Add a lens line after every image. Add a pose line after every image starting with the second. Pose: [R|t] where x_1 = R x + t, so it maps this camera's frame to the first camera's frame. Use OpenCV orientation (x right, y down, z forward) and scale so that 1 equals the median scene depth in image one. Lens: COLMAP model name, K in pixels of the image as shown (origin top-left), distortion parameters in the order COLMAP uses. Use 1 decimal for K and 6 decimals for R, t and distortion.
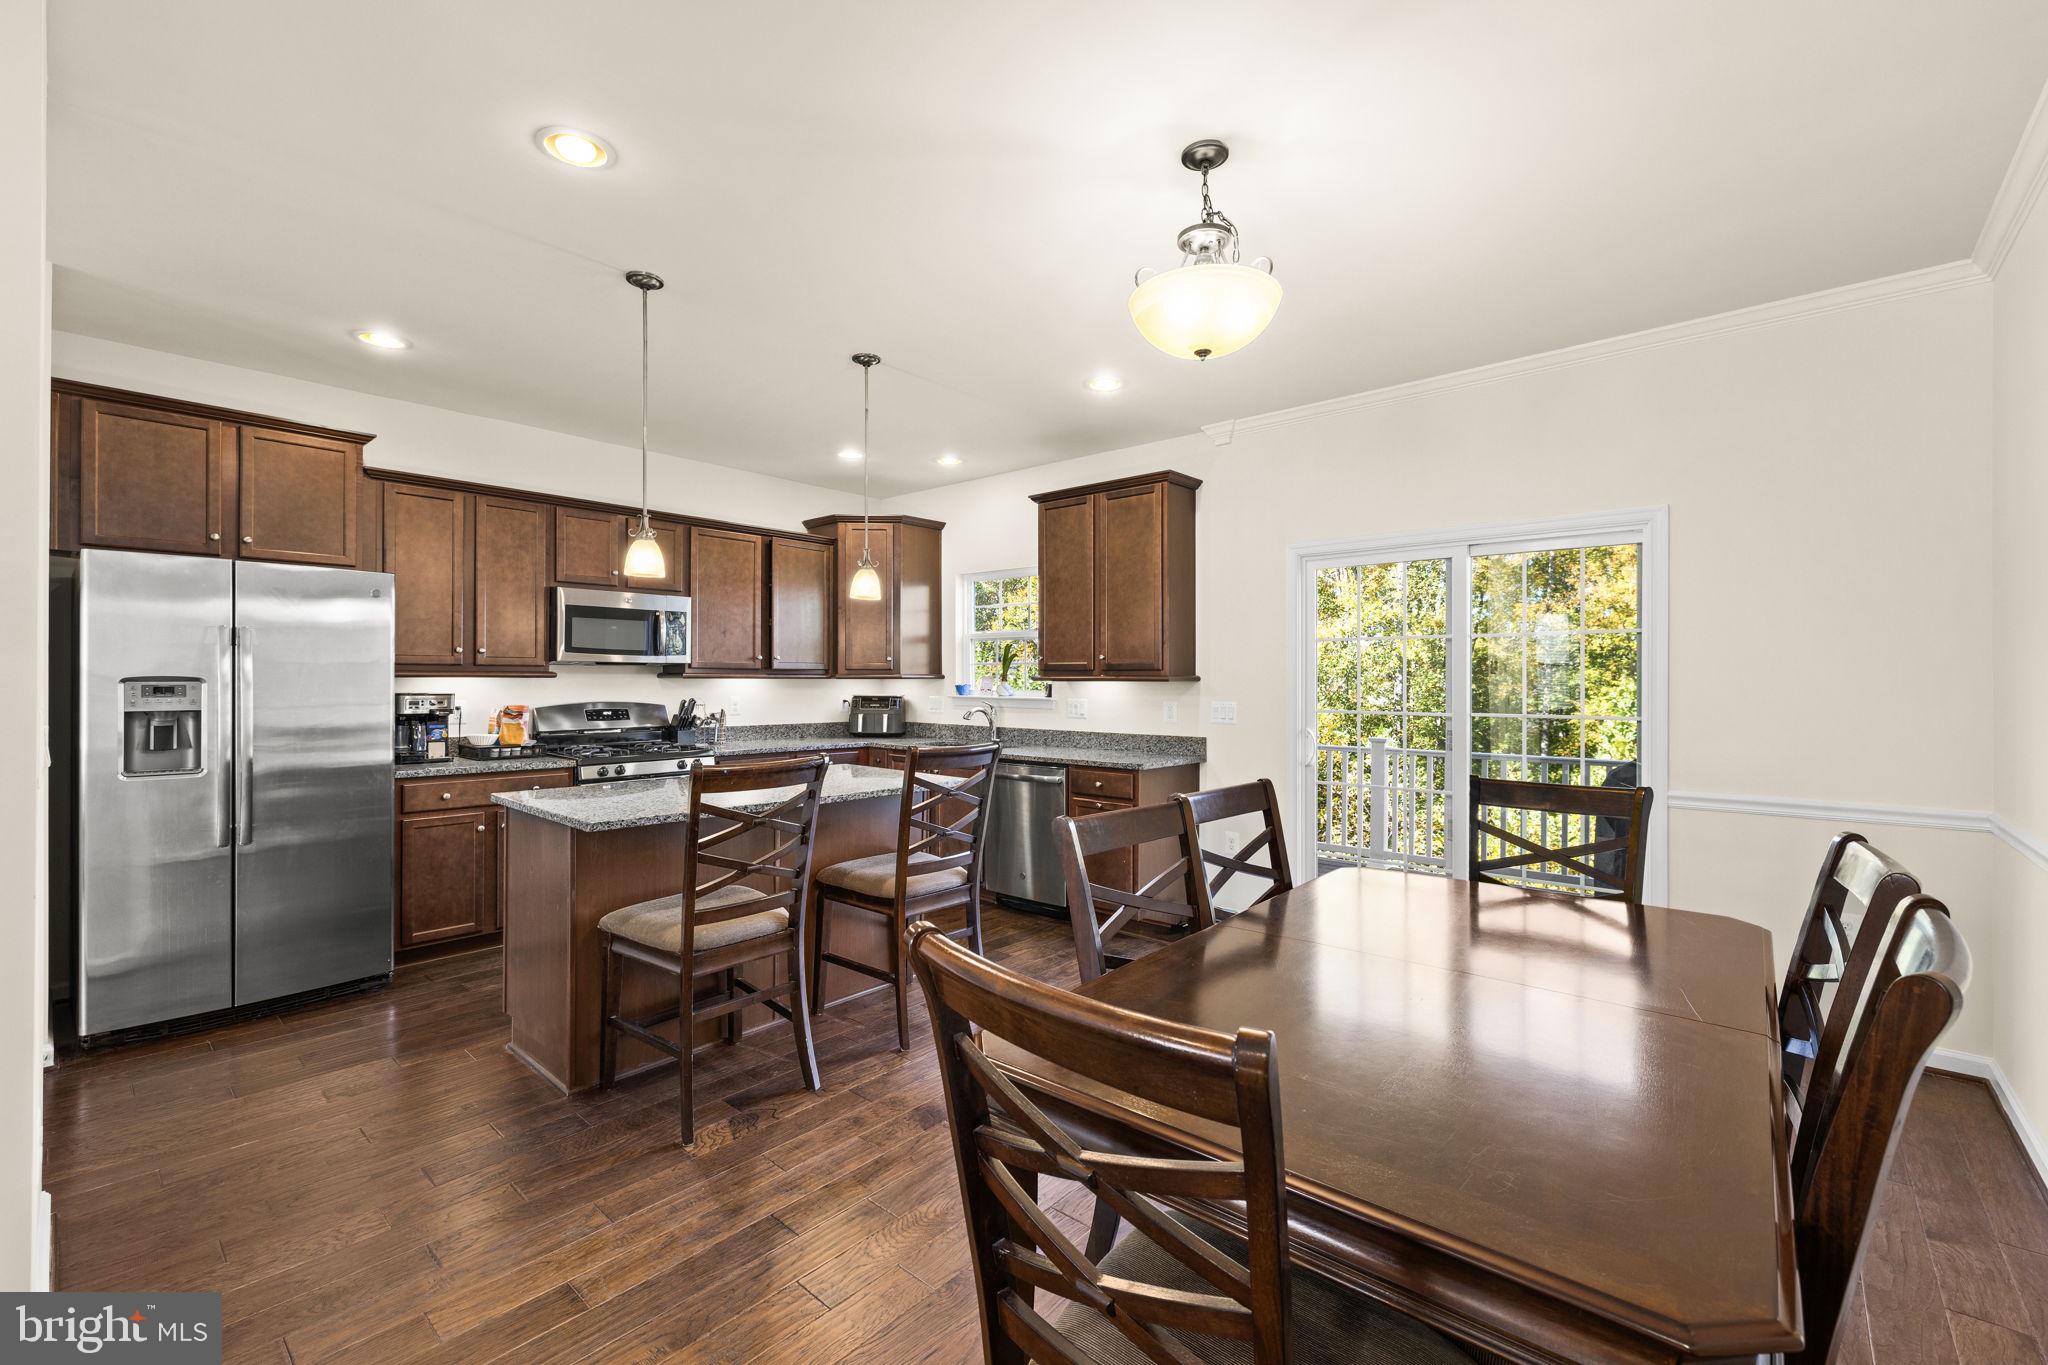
lens RADIAL K [[858.5, 0, 1021.0], [0, 858.5, 677.0], [0, 0, 1]] dist [0.001167, 0.000047]
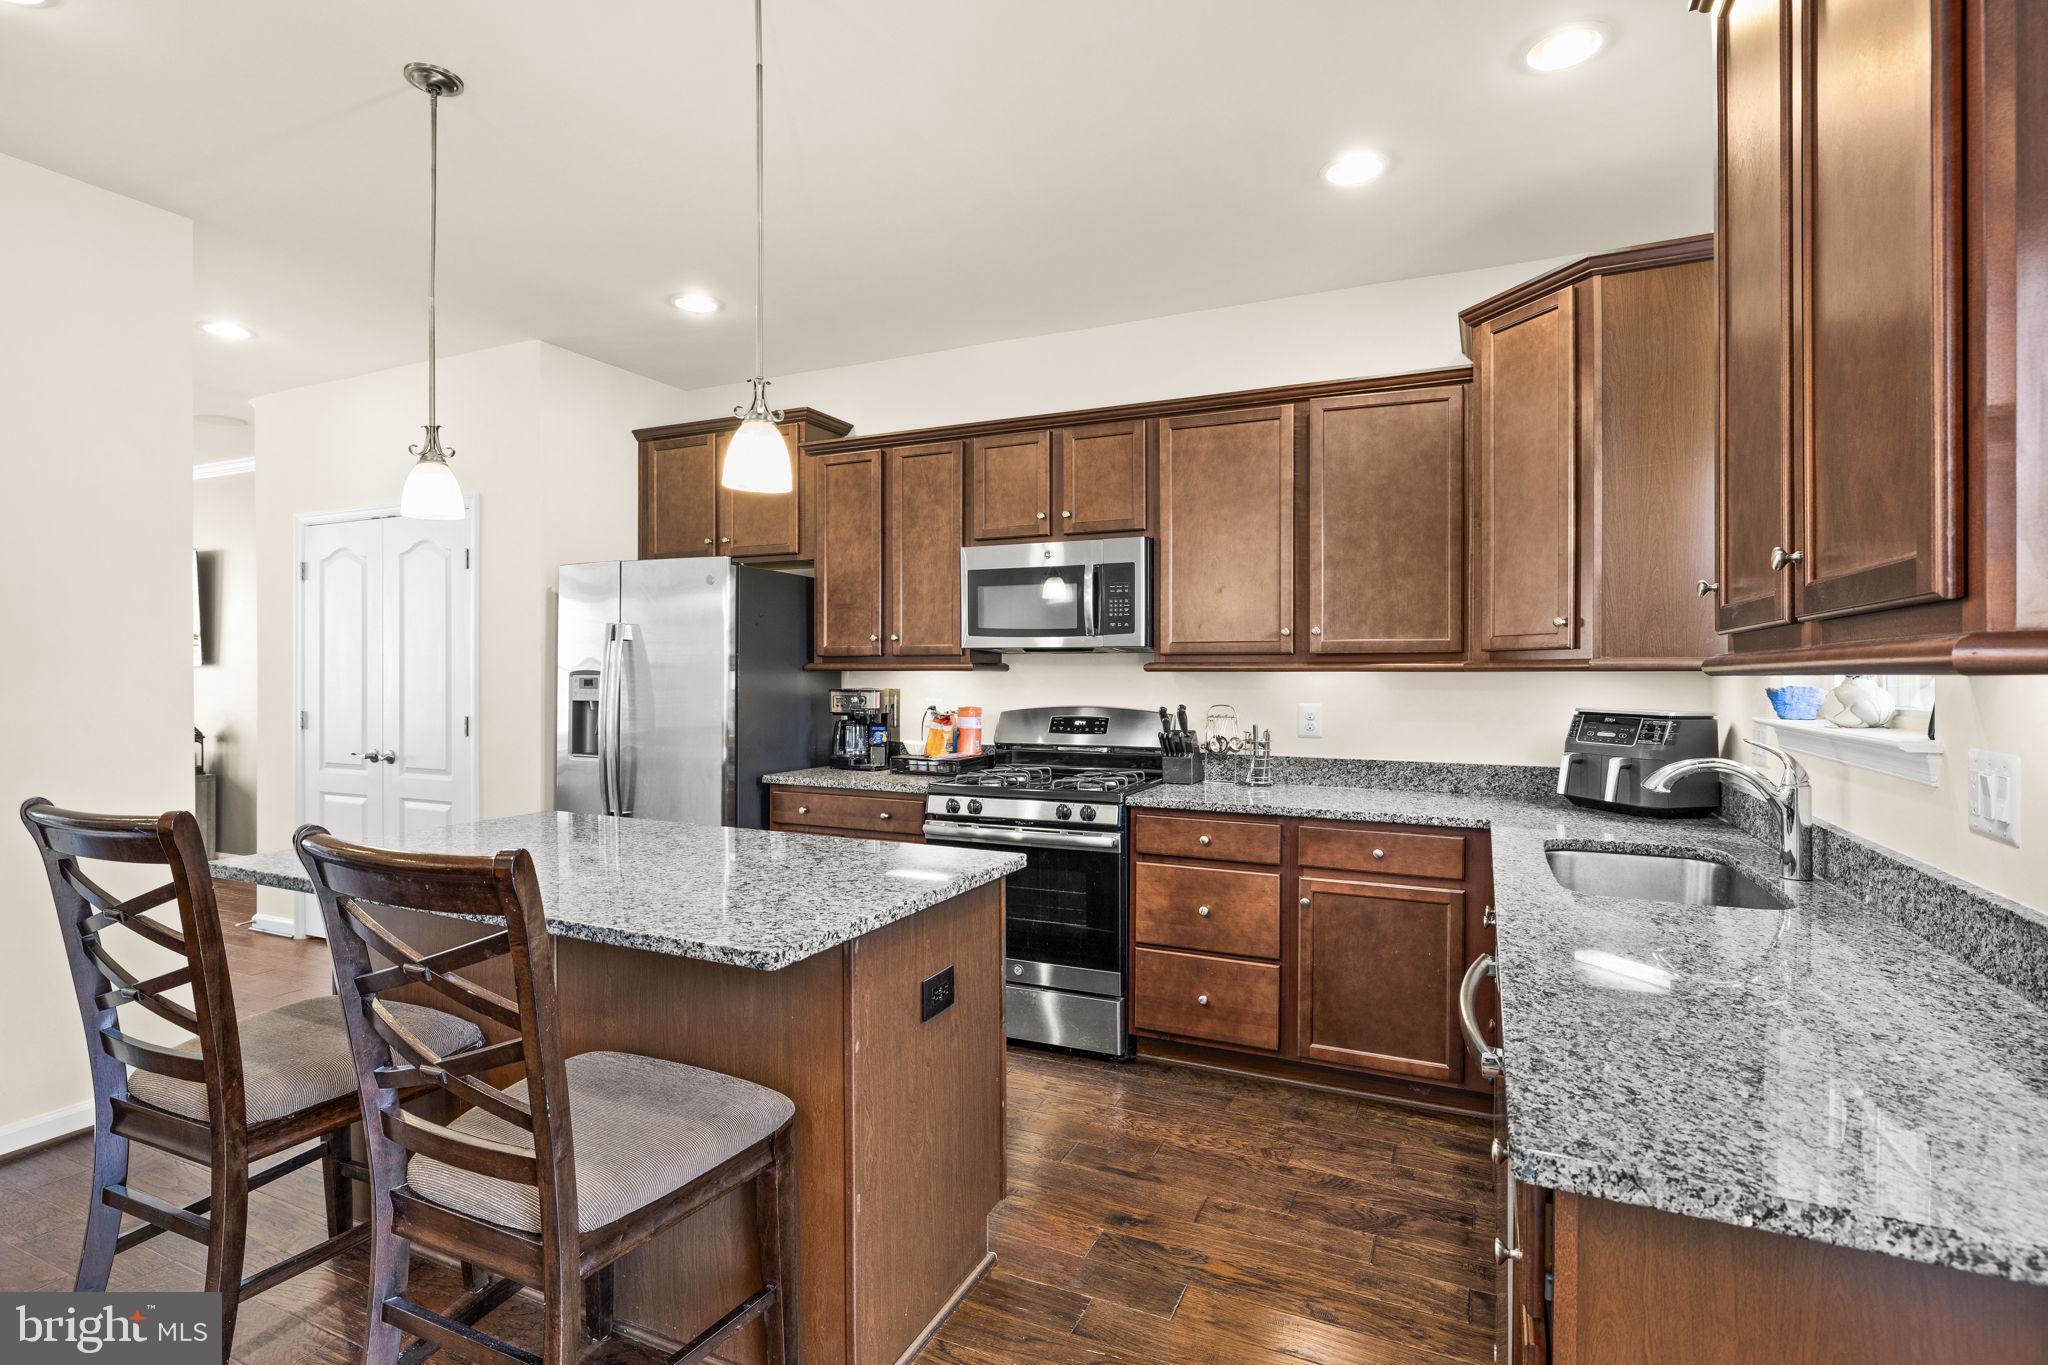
lens RADIAL K [[994.8, 0, 1020.6], [0, 994.8, 674.9], [0, 0, 1]] dist [-0.002698, -0.000156]
pose [[0.284755, -0.001424, -0.958599, 0.297081], [0.001600, 0.999998, -0.001010, 0.005383], [0.958599, -0.001246, 0.284756, 0.818236]]
